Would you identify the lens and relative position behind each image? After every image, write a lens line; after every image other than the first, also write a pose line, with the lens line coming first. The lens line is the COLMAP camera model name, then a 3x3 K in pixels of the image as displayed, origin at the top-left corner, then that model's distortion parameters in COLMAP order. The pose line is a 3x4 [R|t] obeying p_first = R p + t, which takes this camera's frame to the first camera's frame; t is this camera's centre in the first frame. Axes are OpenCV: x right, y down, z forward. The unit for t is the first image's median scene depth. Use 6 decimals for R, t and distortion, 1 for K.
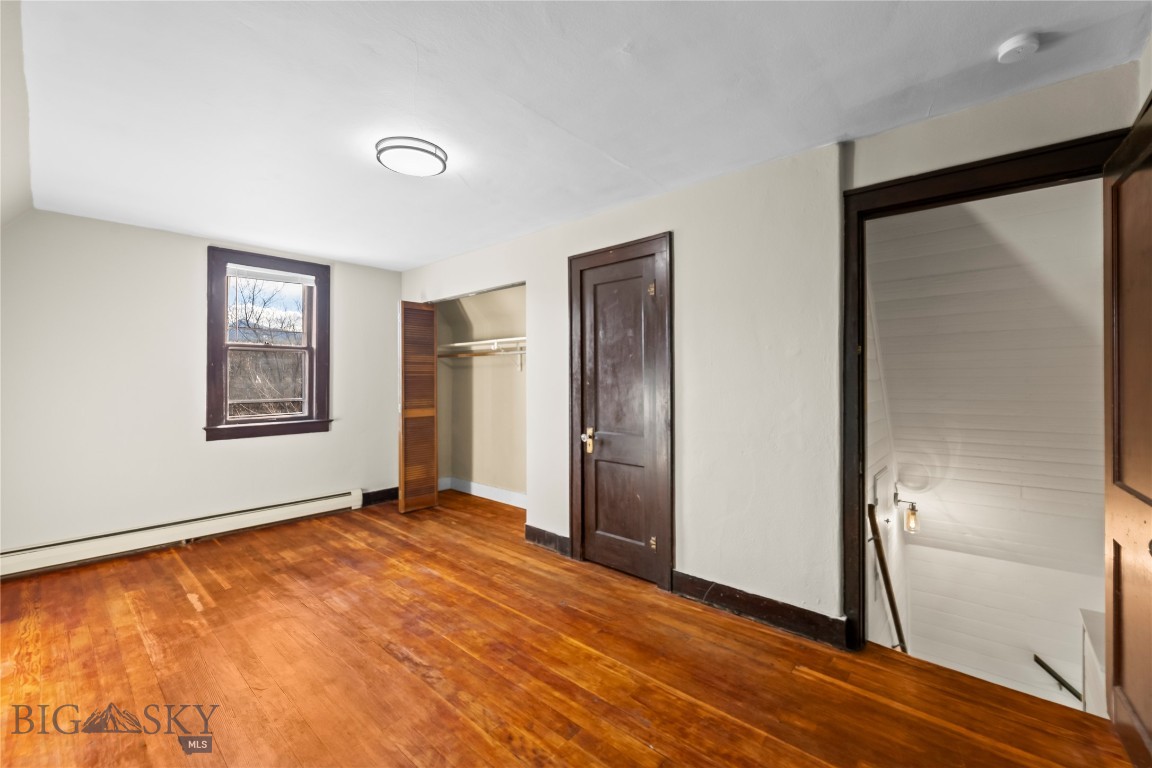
lens RADIAL K [[476.9, 0, 579.4], [0, 476.9, 380.5], [0, 0, 1]] dist [-0.000883, -0.000046]
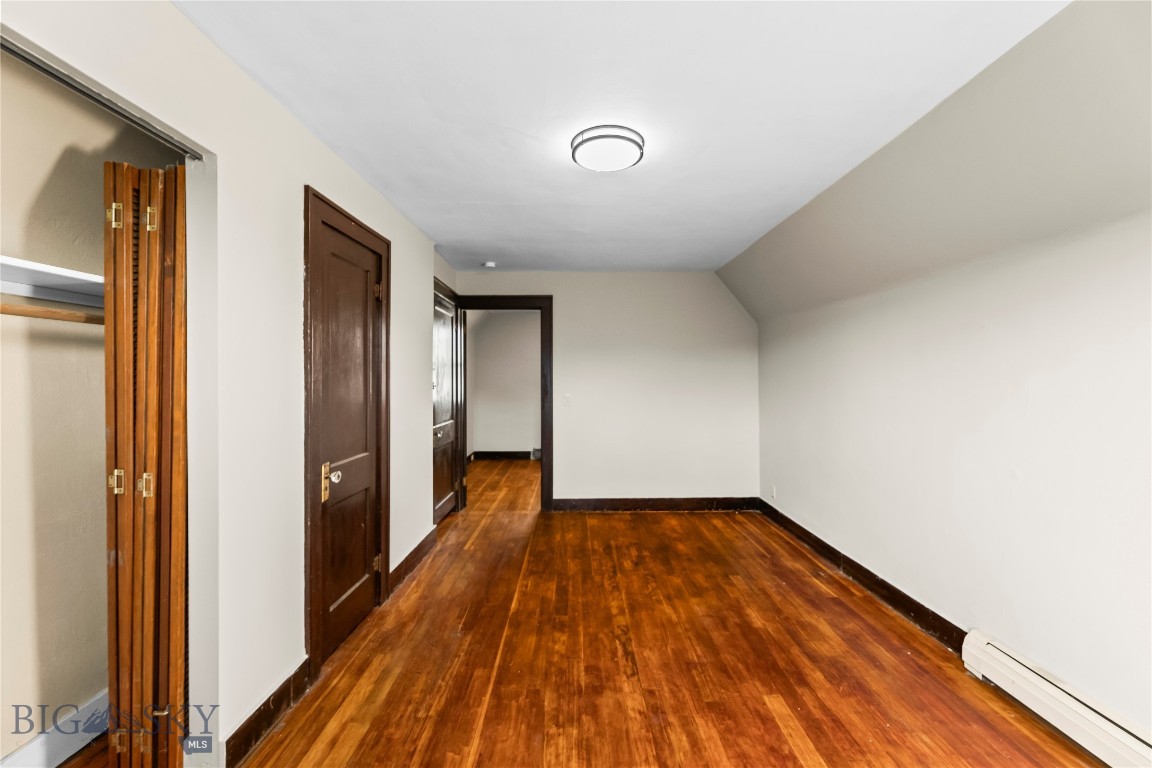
lens RADIAL K [[476.9, 0, 579.4], [0, 476.9, 380.5], [0, 0, 1]] dist [-0.000883, -0.000046]
pose [[-0.674585, -0.000881, 0.738197, -0.934956], [0.005299, 0.999968, 0.006036, -0.023874], [-0.738178, 0.007984, -0.674559, 1.559190]]
